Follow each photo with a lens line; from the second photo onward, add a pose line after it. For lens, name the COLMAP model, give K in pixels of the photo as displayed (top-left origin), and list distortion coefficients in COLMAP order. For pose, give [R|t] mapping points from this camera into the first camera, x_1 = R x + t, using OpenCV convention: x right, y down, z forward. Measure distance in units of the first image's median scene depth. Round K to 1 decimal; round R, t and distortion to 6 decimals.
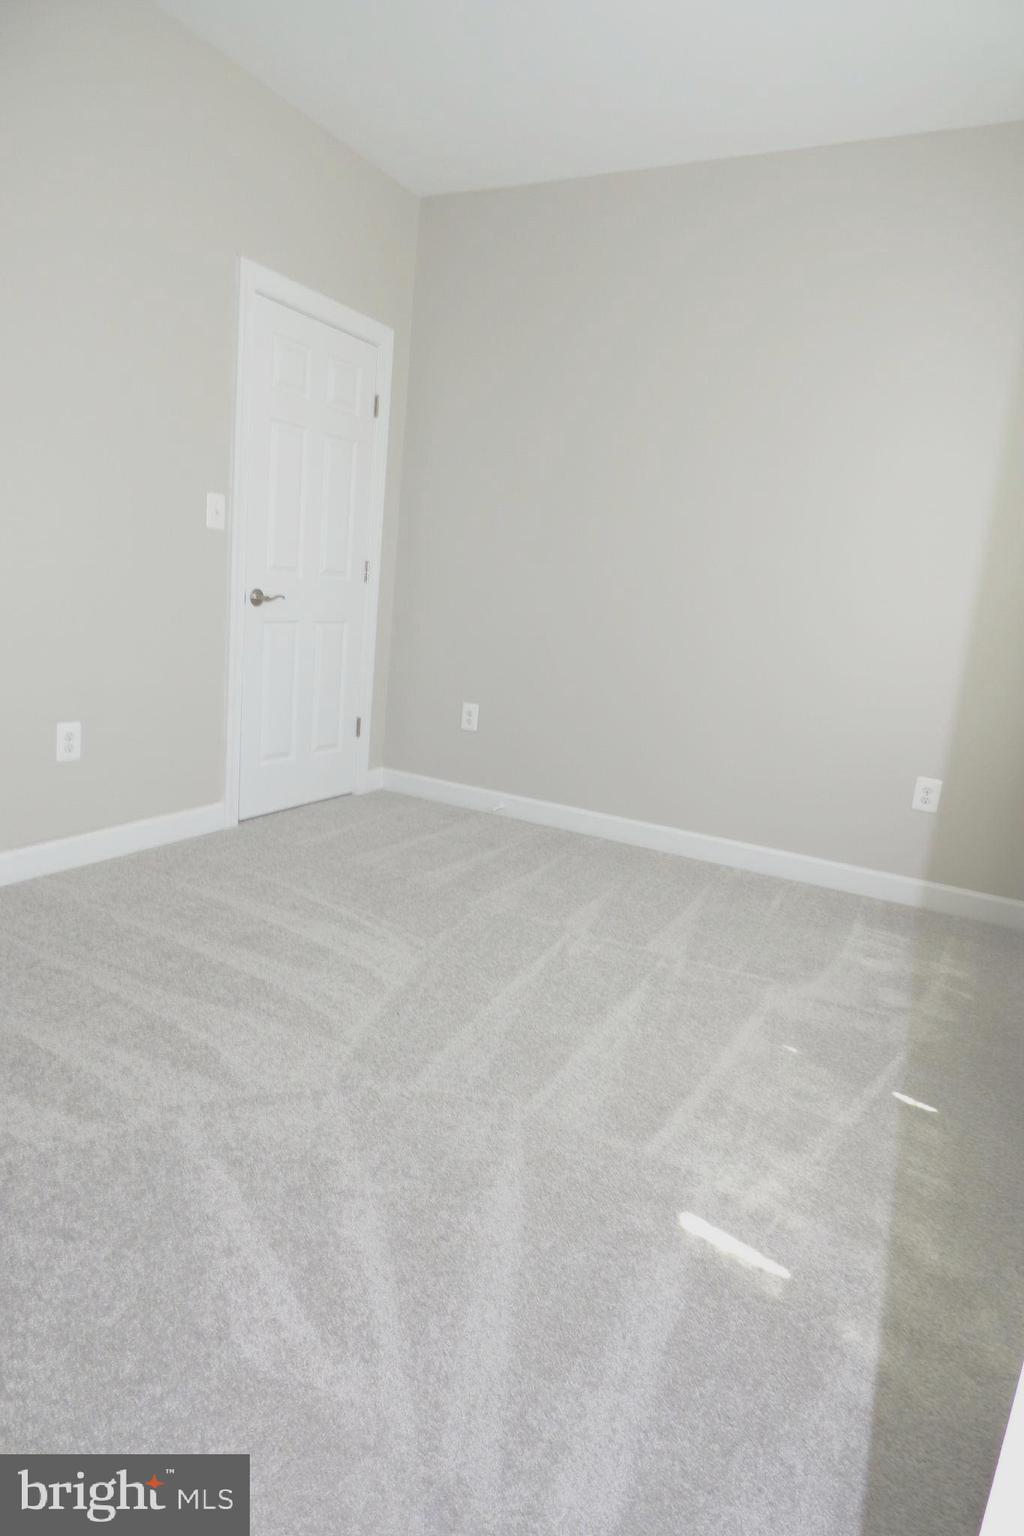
lens RADIAL K [[917.9, 0, 510.7], [0, 917.9, 762.1], [0, 0, 1]] dist [-0.005062, -0.006707]
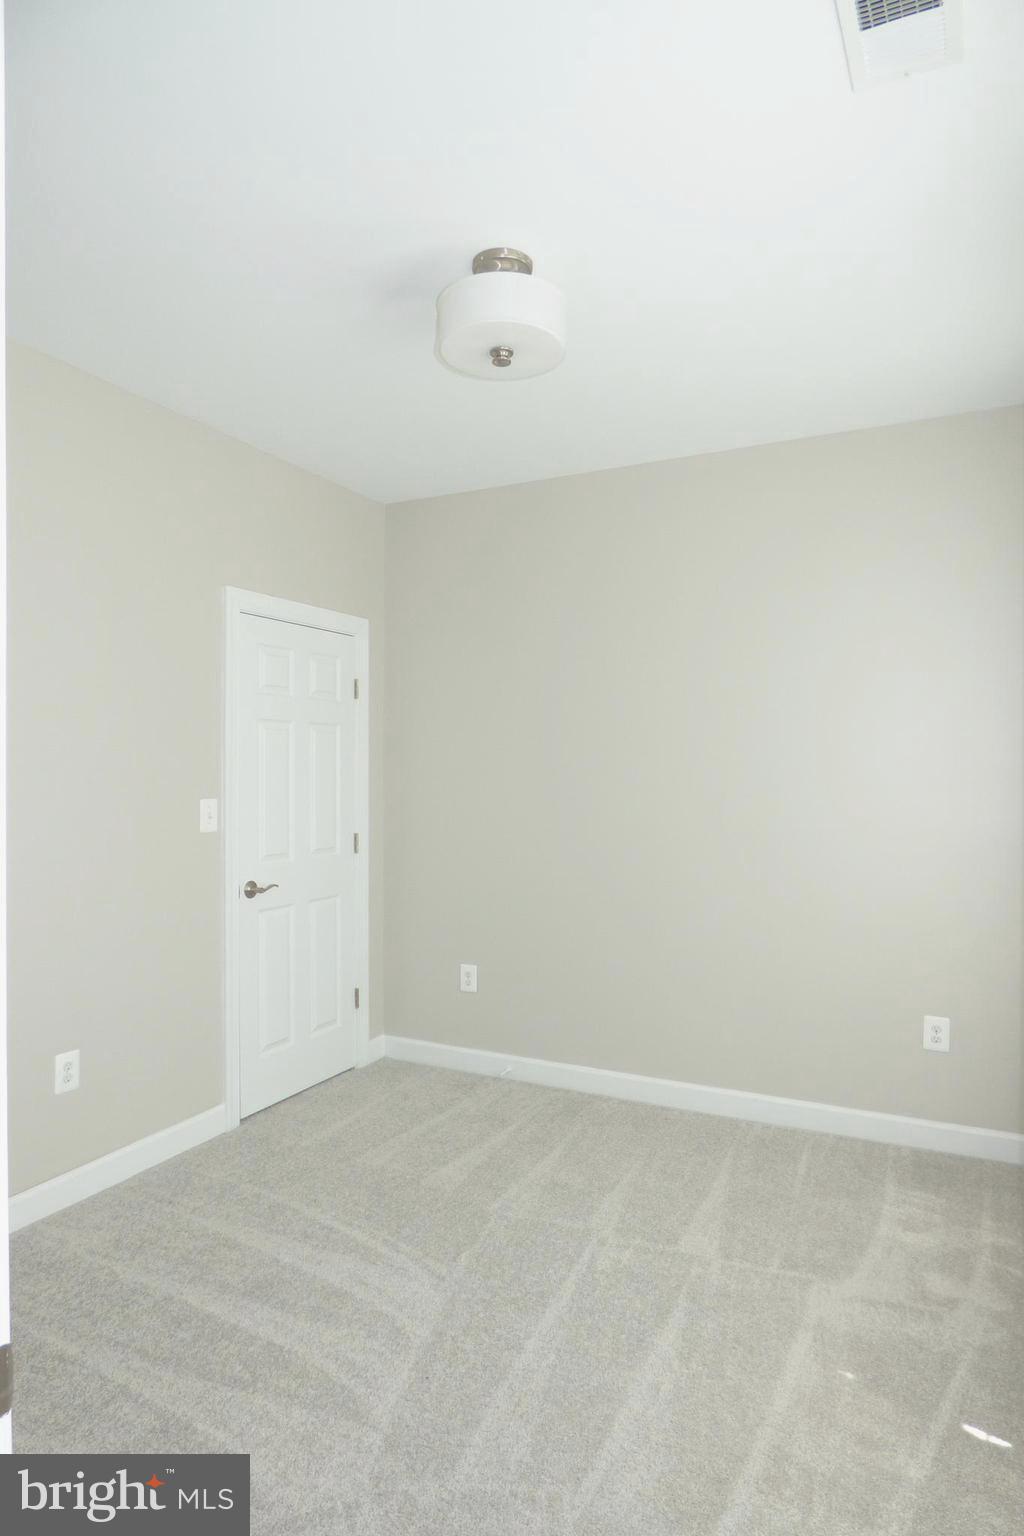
lens RADIAL K [[917.9, 0, 513.7], [0, 917.9, 773.4], [0, 0, 1]] dist [-0.005062, -0.006707]
pose [[0.995673, -0.089197, 0.026061, -0.003102], [0.092579, 0.976344, -0.195399, -0.110791], [-0.008015, 0.196967, 0.980377, -0.032031]]
